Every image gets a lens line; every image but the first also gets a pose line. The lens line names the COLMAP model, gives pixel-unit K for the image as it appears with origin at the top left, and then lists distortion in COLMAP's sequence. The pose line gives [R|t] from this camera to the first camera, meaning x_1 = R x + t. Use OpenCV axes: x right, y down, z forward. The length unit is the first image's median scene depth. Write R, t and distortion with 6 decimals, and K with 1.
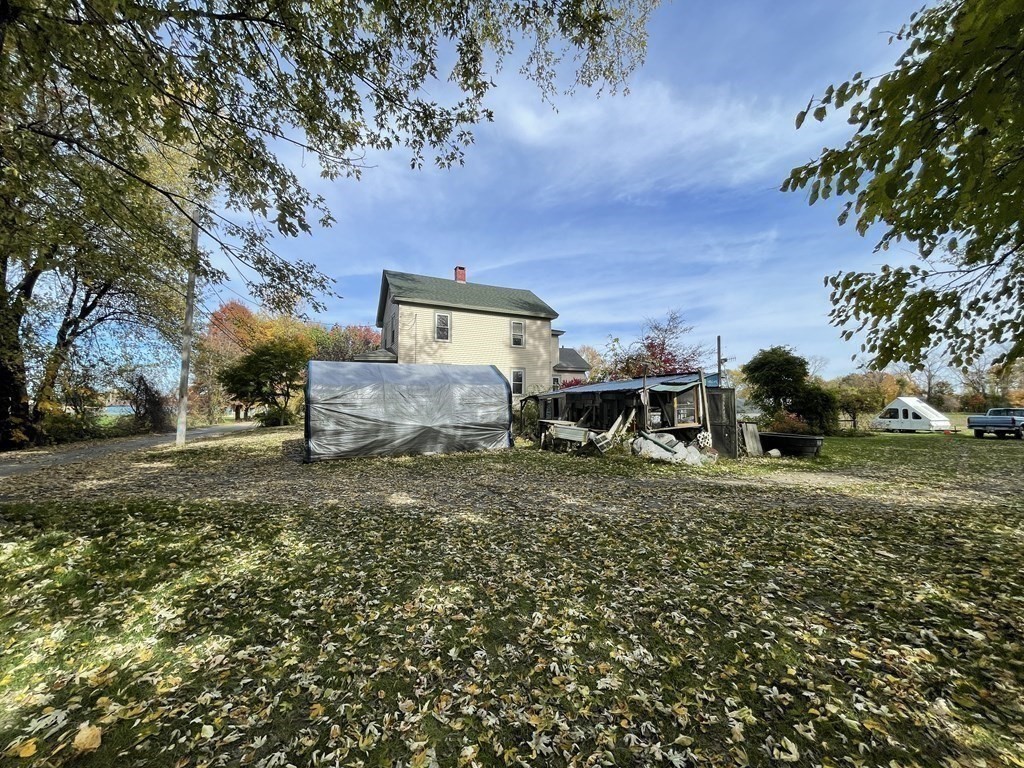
lens RADIAL K [[414.4, 0, 504.0], [0, 414.4, 385.5], [0, 0, 1]] dist [0.000318, 0.000270]
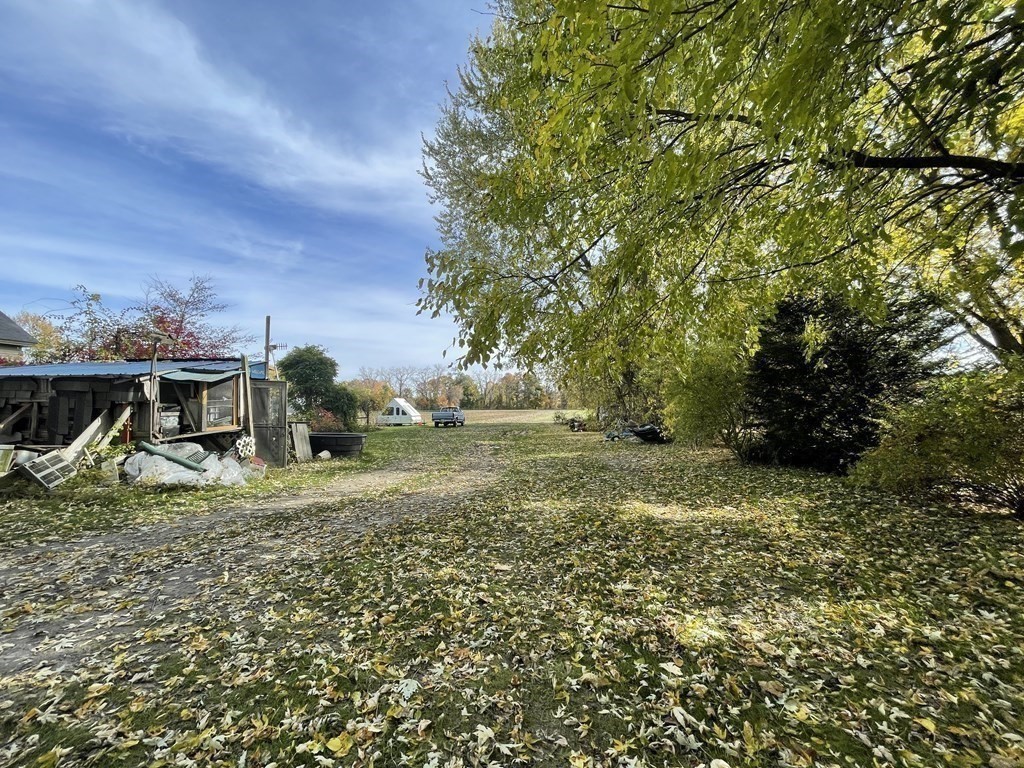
lens RADIAL K [[414.4, 0, 504.0], [0, 414.4, 385.5], [0, 0, 1]] dist [0.000318, 0.000270]
pose [[0.496644, 0.042595, 0.866908, 0.053783], [-0.042455, 0.998792, -0.024753, 0.016213], [-0.866915, -0.024511, 0.497853, 0.205818]]
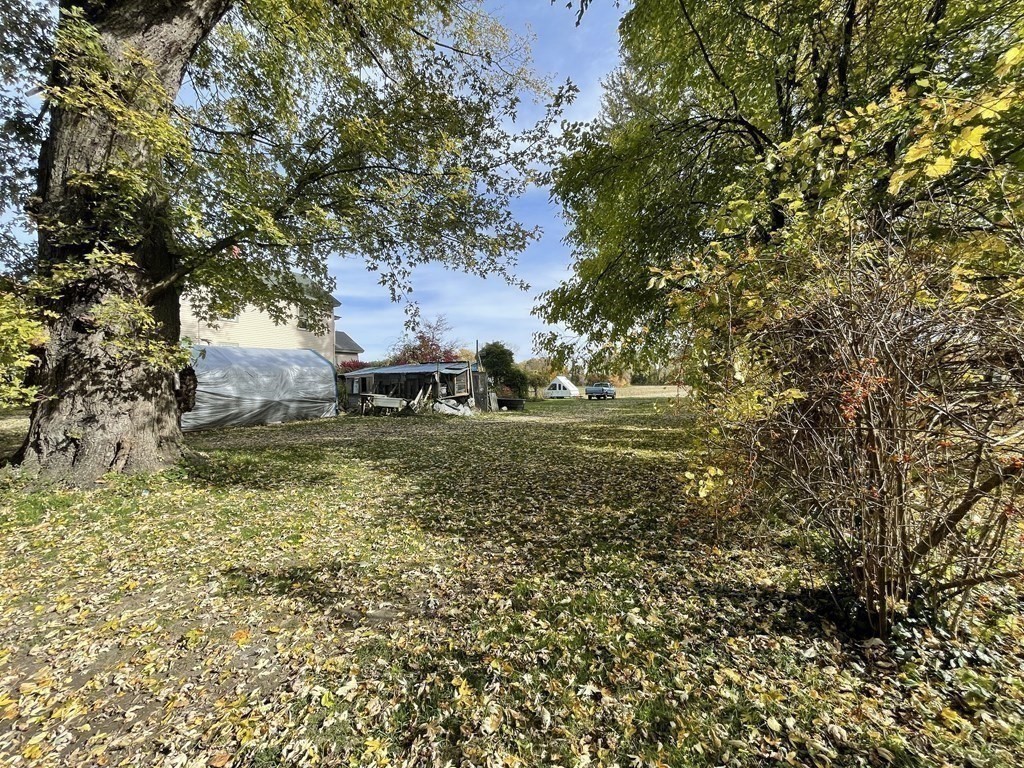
lens RADIAL K [[414.4, 0, 504.0], [0, 414.4, 385.5], [0, 0, 1]] dist [0.000318, 0.000270]
pose [[0.807007, -0.010769, 0.590444, -0.382896], [-0.020464, 0.998723, 0.046186, -0.017800], [-0.590188, -0.049355, 0.805756, -0.410829]]
